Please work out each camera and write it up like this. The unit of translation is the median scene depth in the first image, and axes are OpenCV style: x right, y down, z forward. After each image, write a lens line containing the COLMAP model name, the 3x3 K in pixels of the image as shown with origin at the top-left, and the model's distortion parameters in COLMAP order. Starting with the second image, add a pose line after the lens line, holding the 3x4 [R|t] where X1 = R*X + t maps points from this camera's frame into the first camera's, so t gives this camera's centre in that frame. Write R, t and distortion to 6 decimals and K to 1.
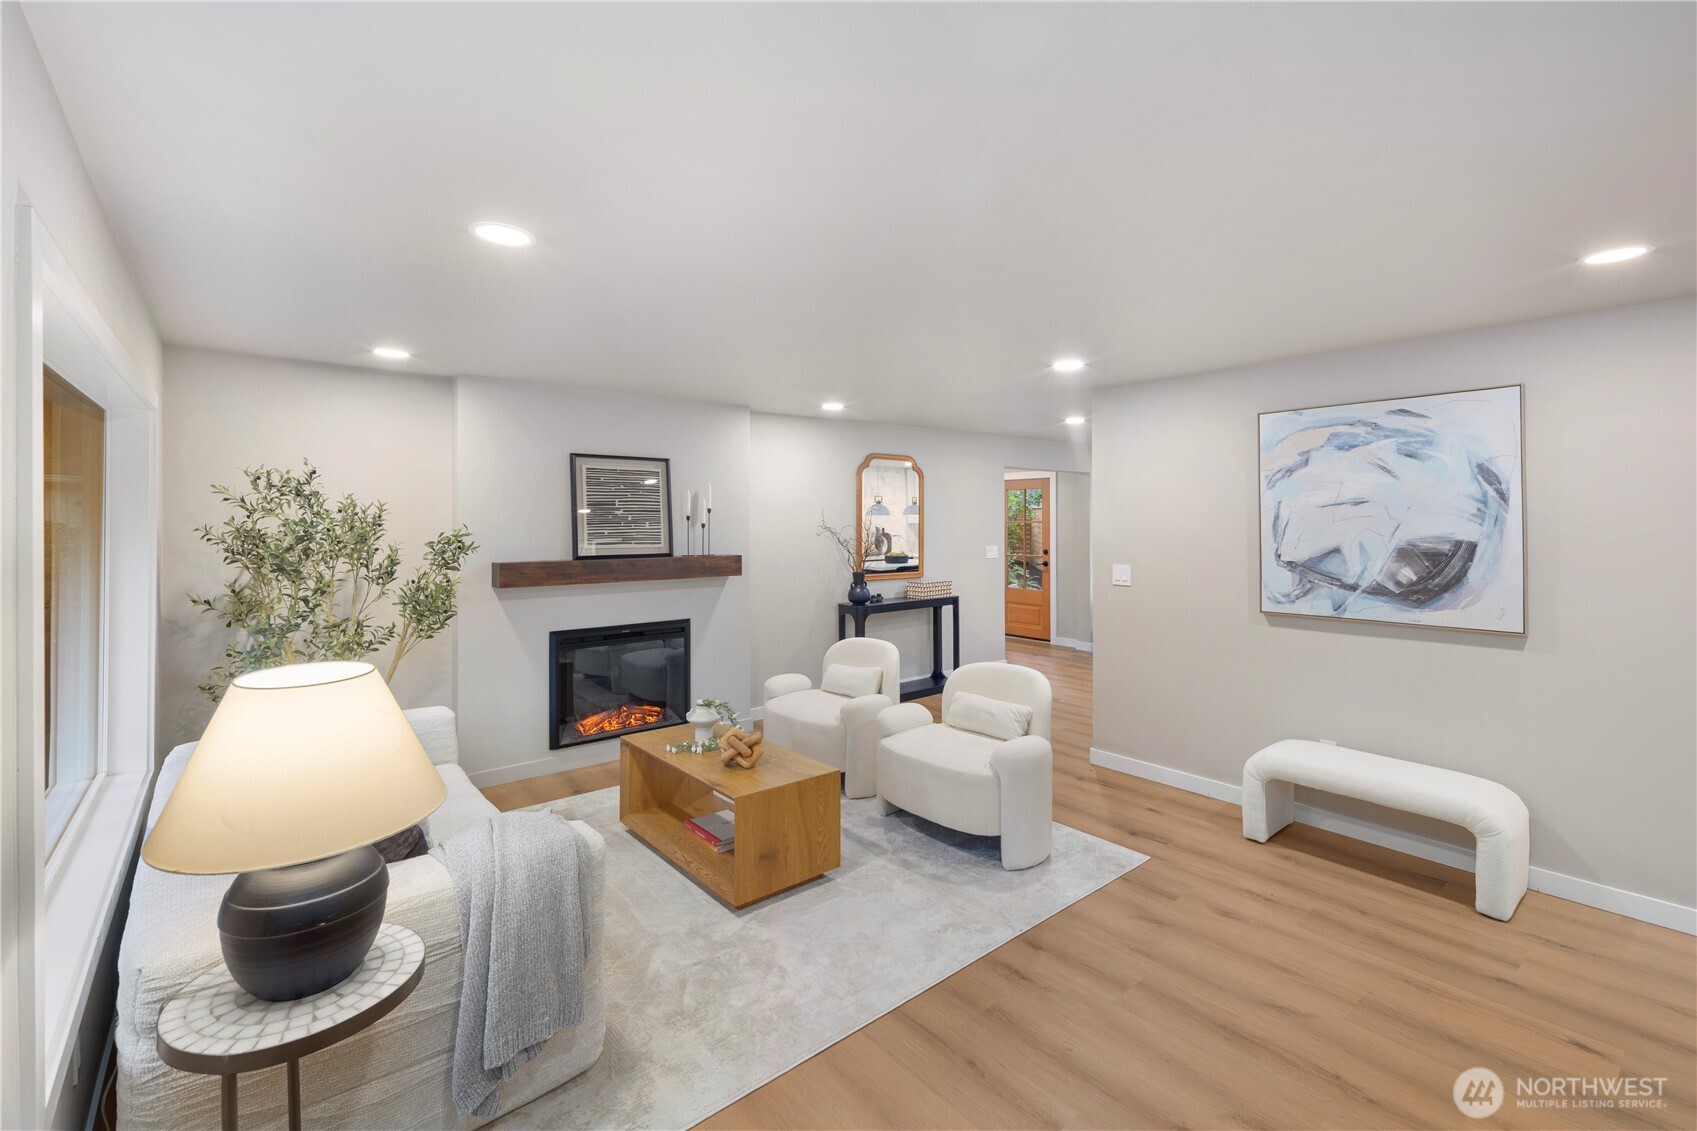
lens RADIAL K [[744.3, 0, 858.9], [0, 744.3, 520.4], [0, 0, 1]] dist [0.001464, -0.000428]
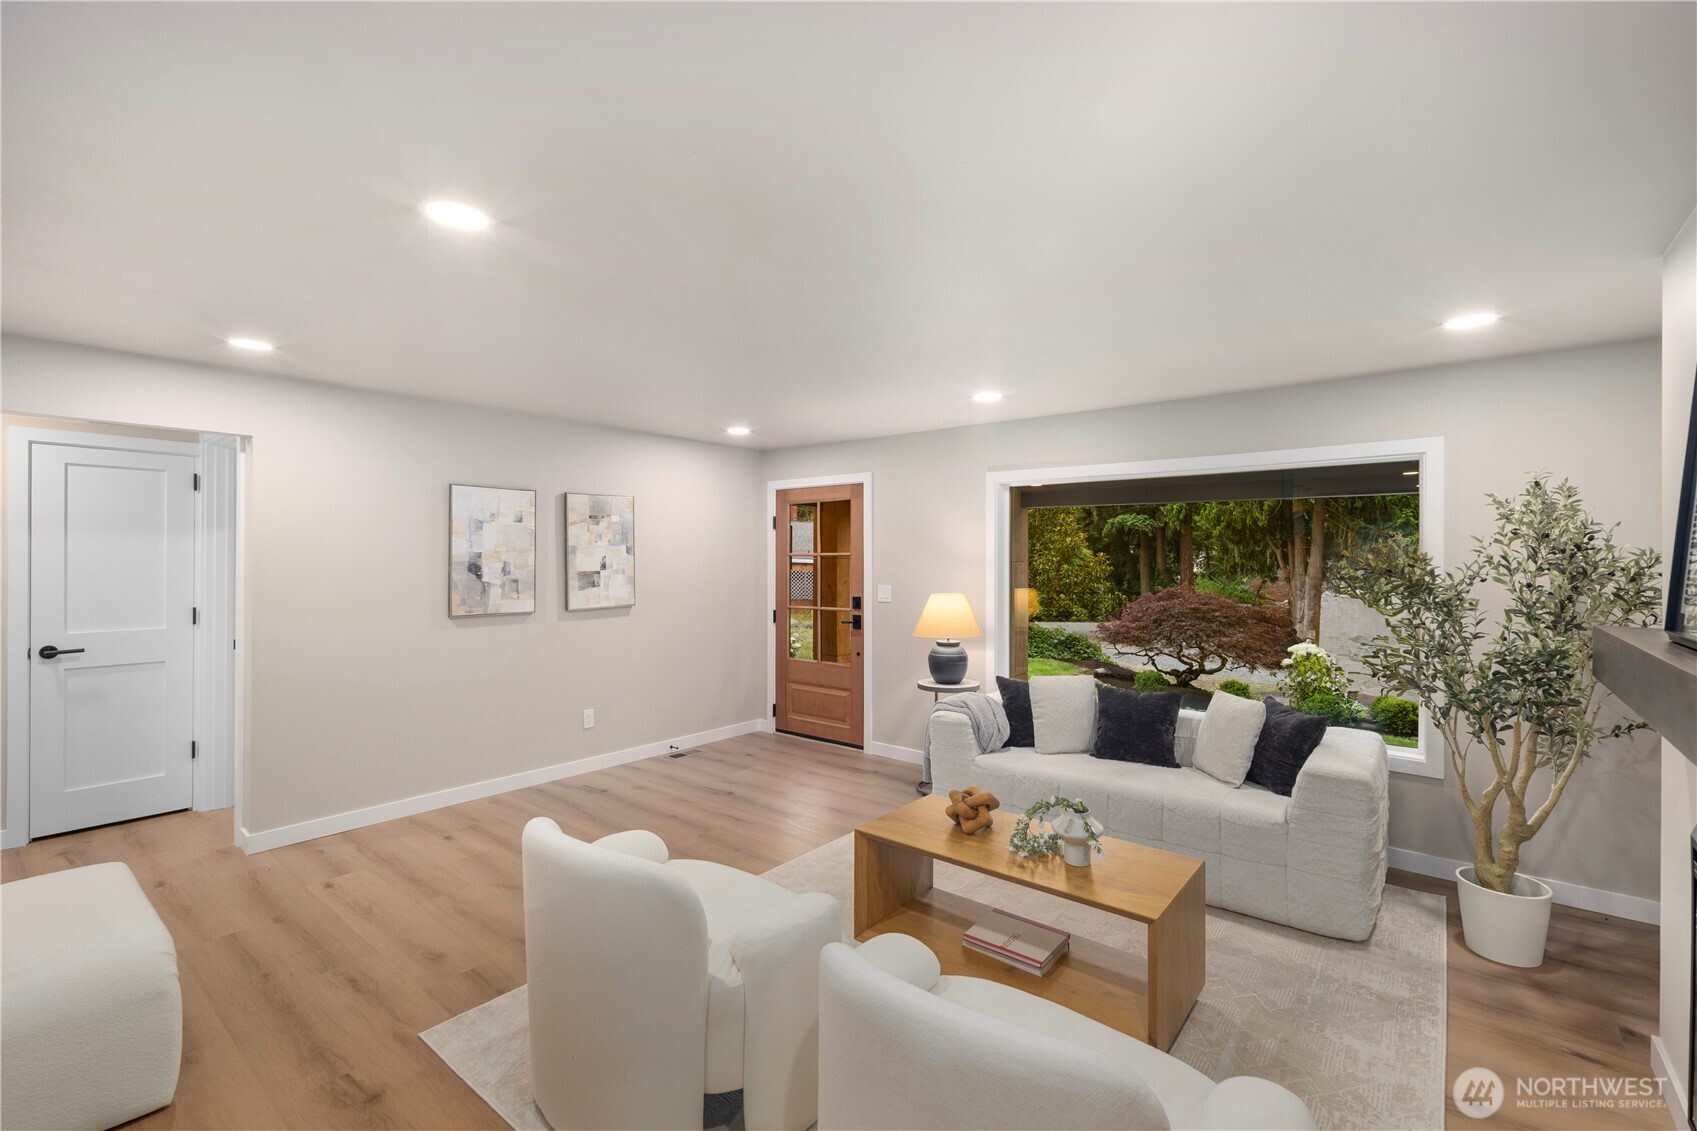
lens RADIAL K [[744.3, 0, 855.5], [0, 744.3, 561.3], [0, 0, 1]] dist [0.001364, -0.000657]
pose [[-0.982093, -0.002333, -0.188384, 0.122911], [-0.003529, 0.999976, 0.006016, 0.015093], [0.188365, 0.006573, -0.982077, 1.645803]]
